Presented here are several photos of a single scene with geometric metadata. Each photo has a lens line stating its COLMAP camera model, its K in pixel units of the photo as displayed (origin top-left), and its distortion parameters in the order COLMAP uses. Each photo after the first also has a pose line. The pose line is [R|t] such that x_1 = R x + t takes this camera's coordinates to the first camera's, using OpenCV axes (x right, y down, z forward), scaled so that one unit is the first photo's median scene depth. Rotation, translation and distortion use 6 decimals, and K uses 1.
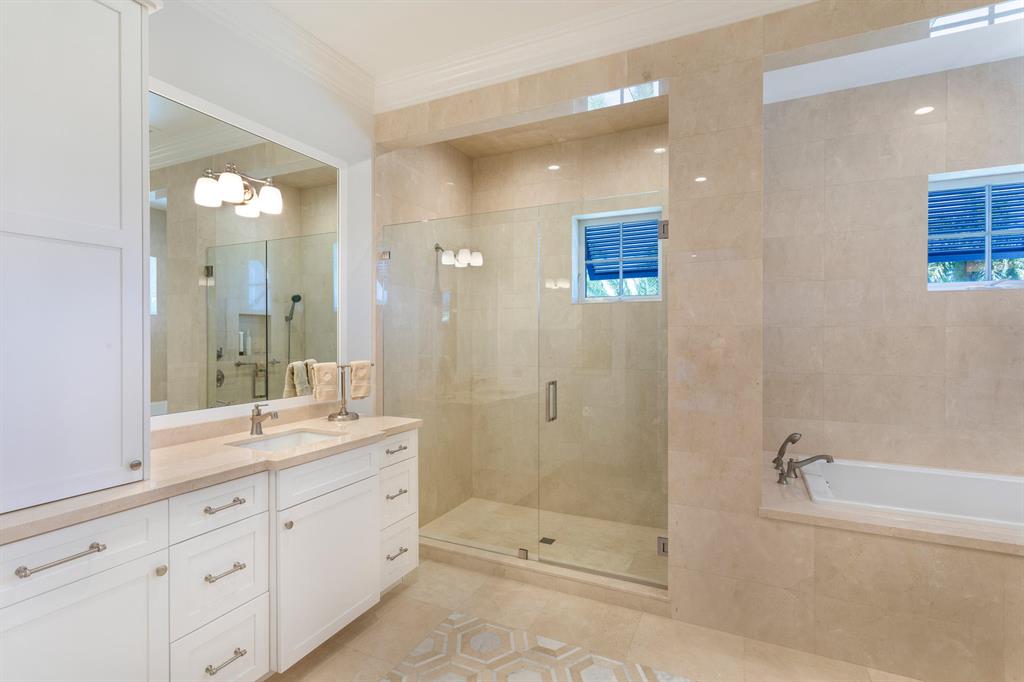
lens RADIAL K [[496.4, 0, 513.3], [0, 496.4, 333.3], [0, 0, 1]] dist [0.001431, 0.000617]
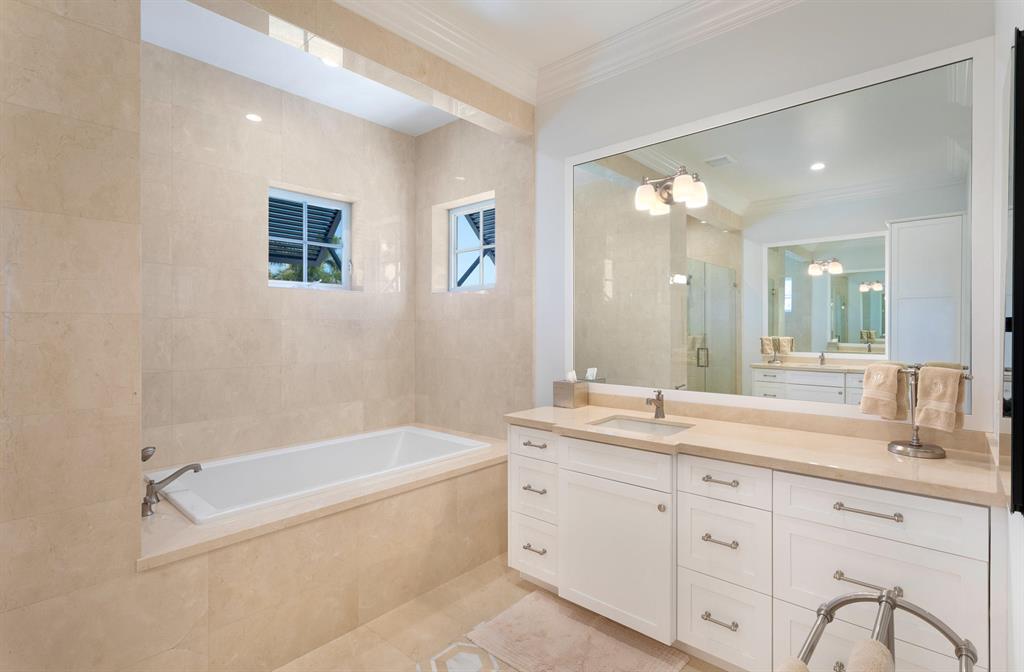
lens RADIAL K [[485.3, 0, 508.8], [0, 485.3, 328.9], [0, 0, 1]] dist [0.003286, 0.000744]
pose [[0.270518, -0.001157, 0.962714, -0.044951], [-0.005288, 0.999982, 0.002687, 0.000825], [-0.962700, -0.005818, 0.270507, 0.230364]]
